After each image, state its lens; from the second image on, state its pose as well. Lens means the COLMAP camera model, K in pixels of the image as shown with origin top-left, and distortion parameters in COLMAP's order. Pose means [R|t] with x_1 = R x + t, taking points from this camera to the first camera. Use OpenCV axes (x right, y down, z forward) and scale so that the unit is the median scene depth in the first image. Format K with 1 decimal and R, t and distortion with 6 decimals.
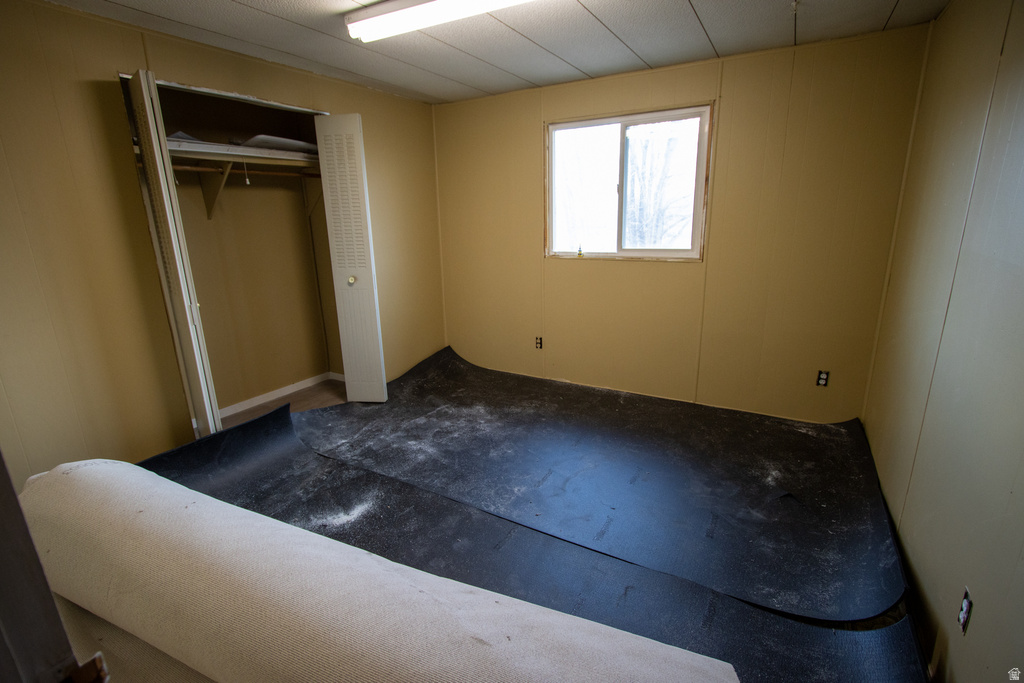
lens RADIAL K [[472.1, 0, 506.8], [0, 472.1, 344.1], [0, 0, 1]] dist [-0.012210, 0.000181]
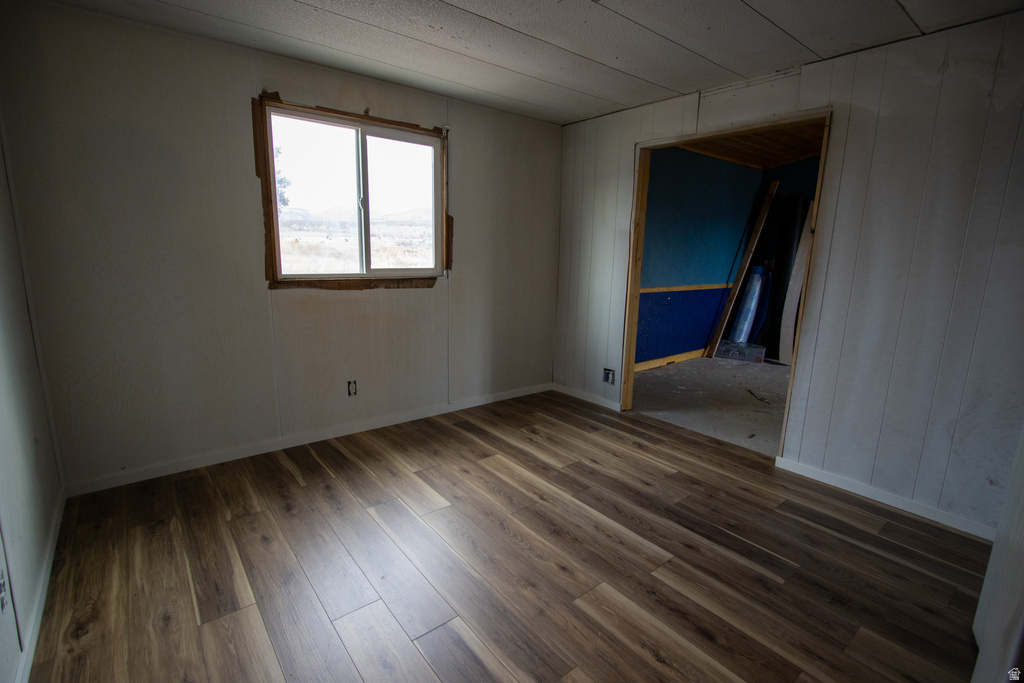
lens RADIAL K [[472.1, 0, 506.8], [0, 472.1, 344.1], [0, 0, 1]] dist [-0.012210, 0.000181]
pose [[0.359706, -0.149288, 0.921045, -0.525988], [0.215129, 0.973792, 0.073820, -0.075657], [-0.907927, 0.171590, 0.382395, 0.457275]]
